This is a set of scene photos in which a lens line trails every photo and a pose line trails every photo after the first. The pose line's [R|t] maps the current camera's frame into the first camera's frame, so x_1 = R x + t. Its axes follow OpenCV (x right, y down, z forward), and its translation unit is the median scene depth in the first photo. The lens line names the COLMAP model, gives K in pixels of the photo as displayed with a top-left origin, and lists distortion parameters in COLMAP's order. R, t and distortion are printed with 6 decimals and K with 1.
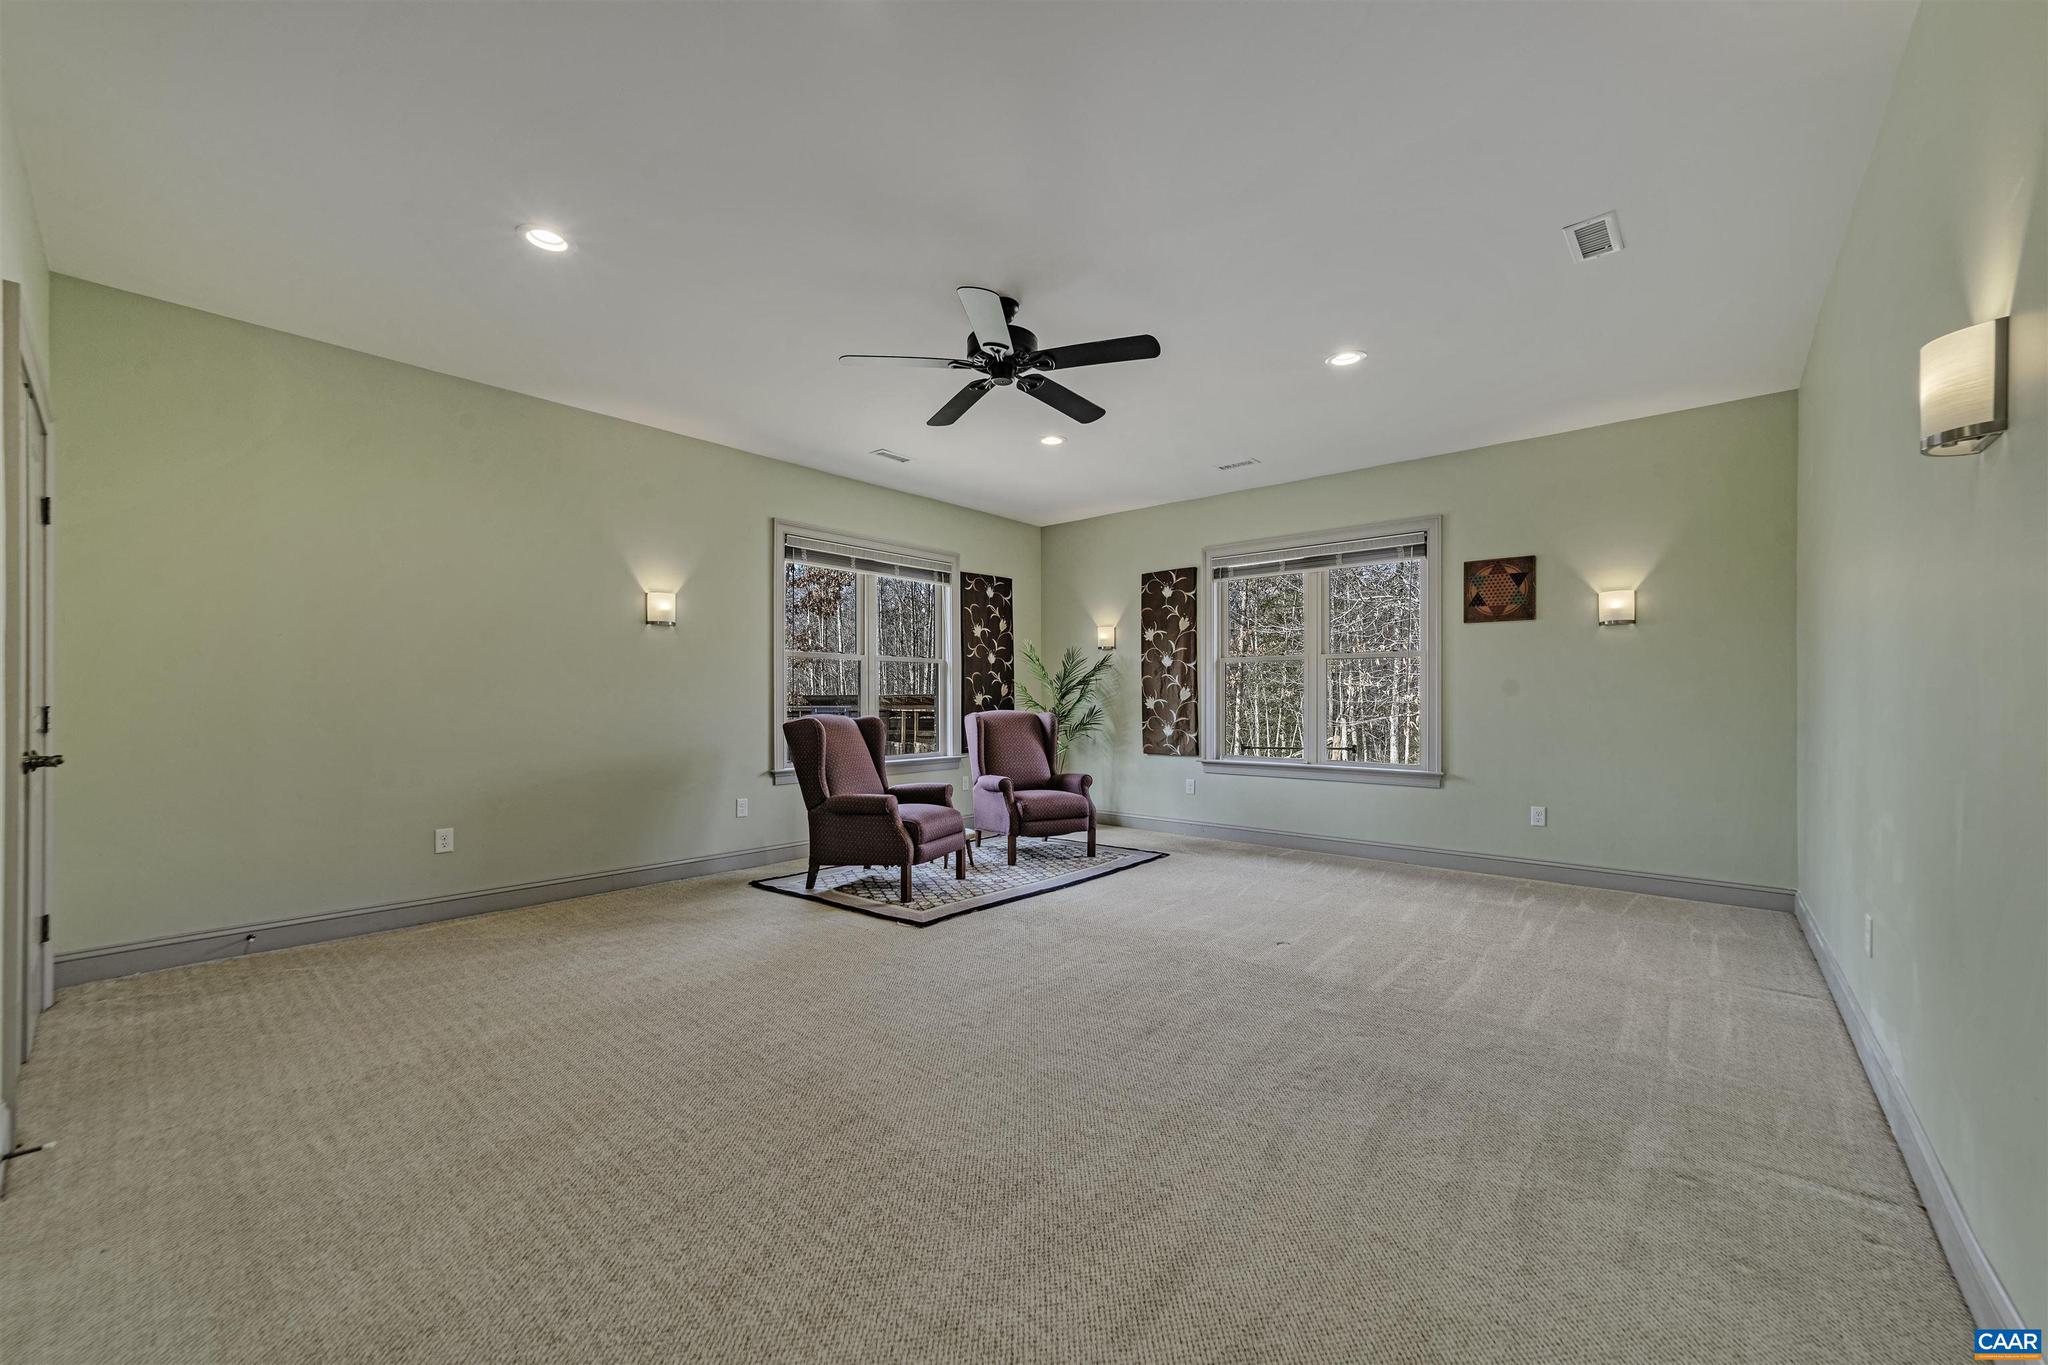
lens RADIAL K [[788.9, 0, 1022.1], [0, 788.9, 694.6], [0, 0, 1]] dist [0.002735, 0.000437]
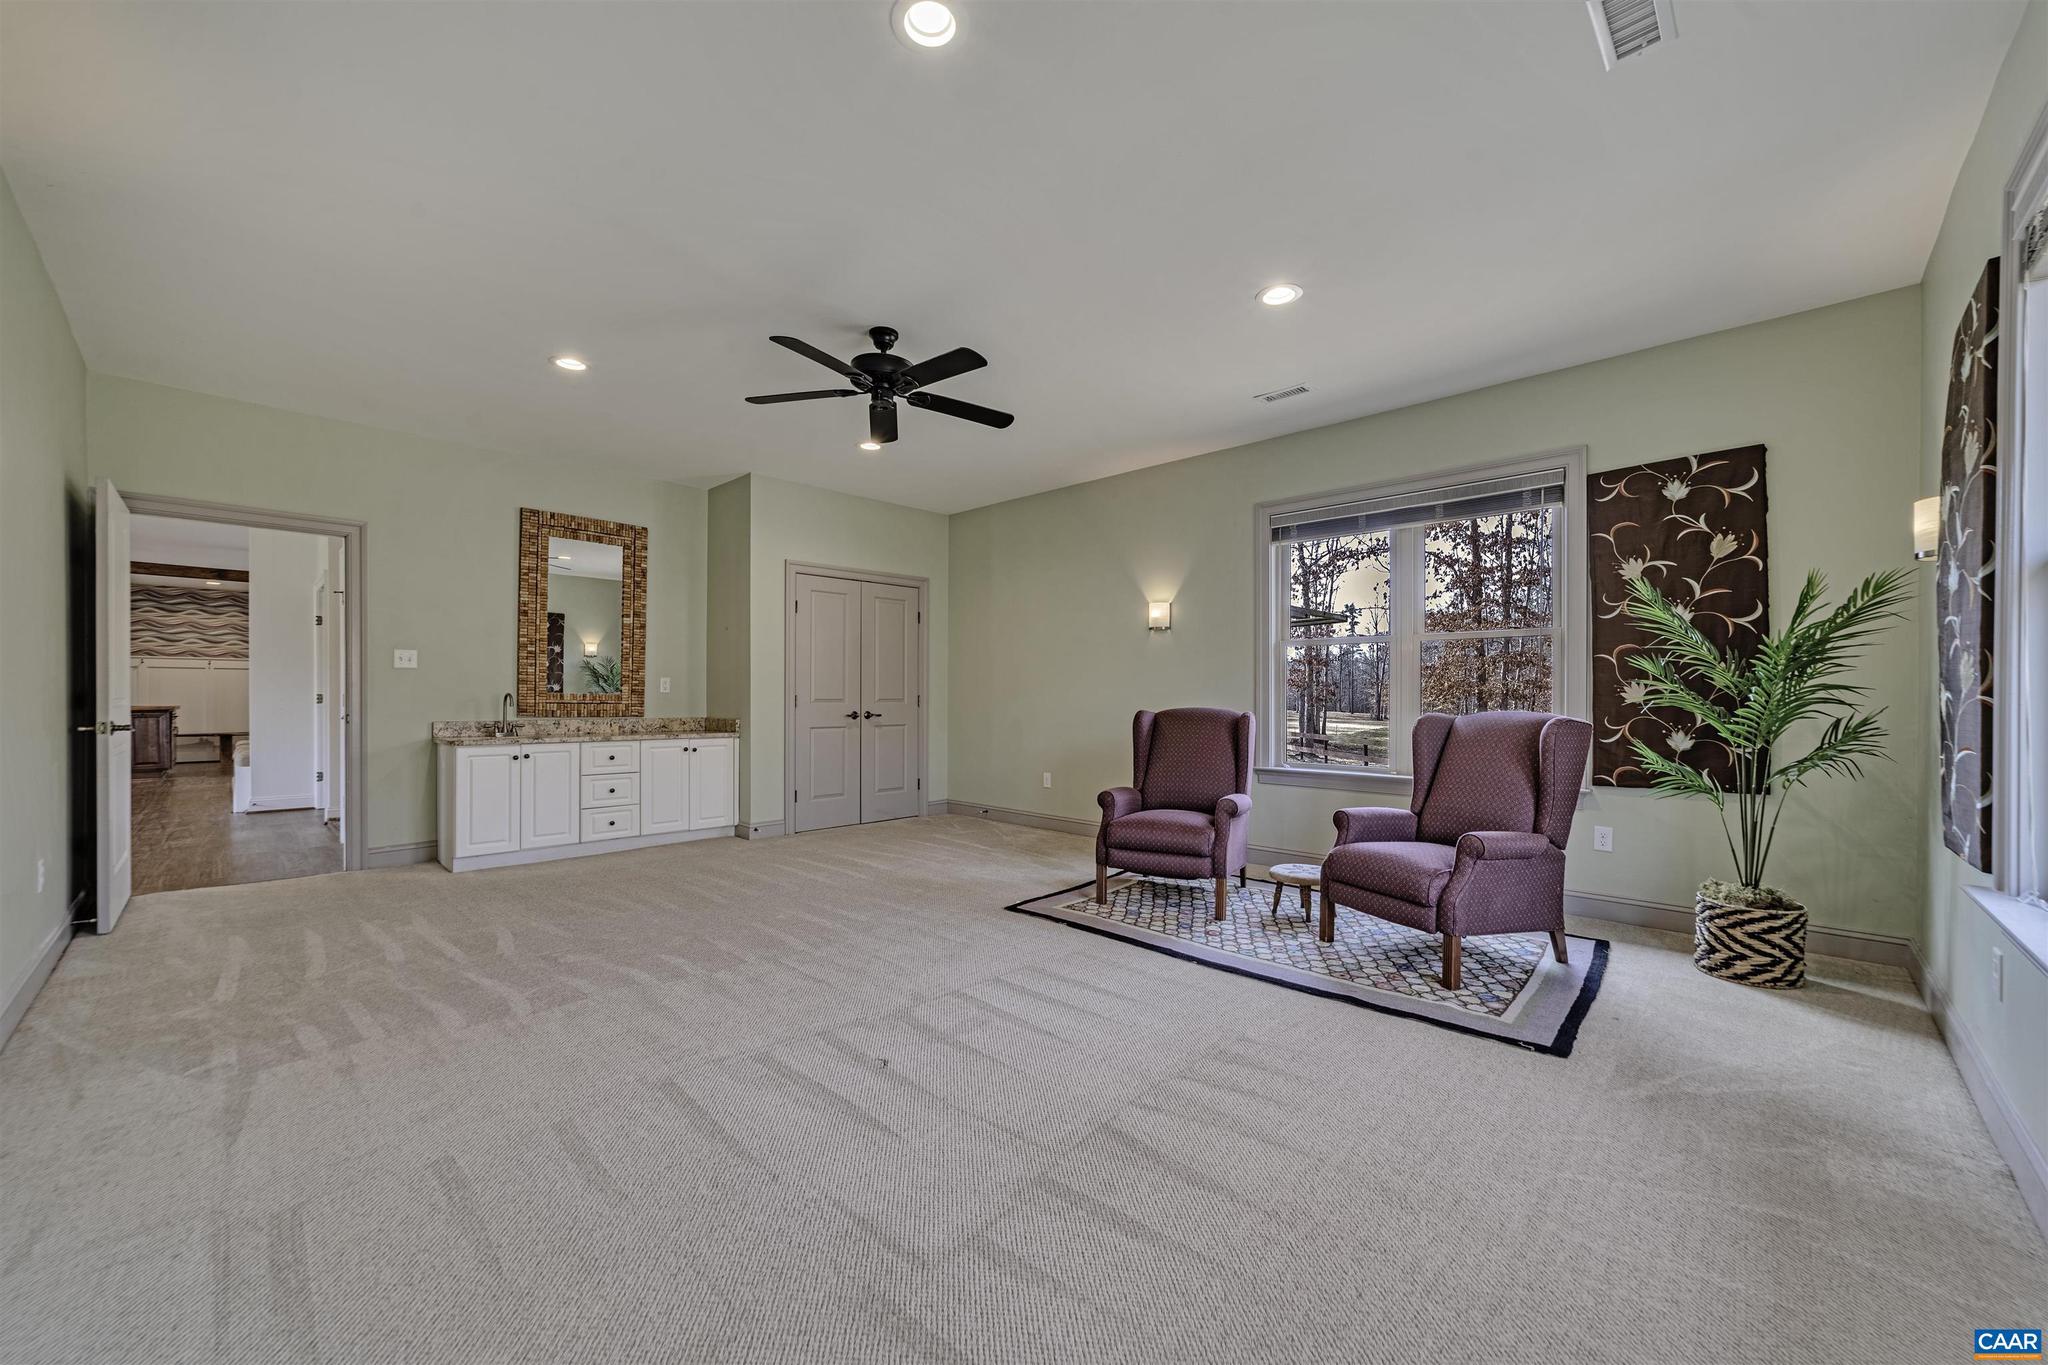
lens RADIAL K [[788.9, 0, 1022.0], [0, 788.9, 692.1], [0, 0, 1]] dist [0.002735, 0.000437]
pose [[-0.049904, -0.001471, -0.998753, 0.523222], [0.002917, 0.999994, -0.001619, 0.004302], [0.998750, -0.002994, -0.049899, 0.610542]]
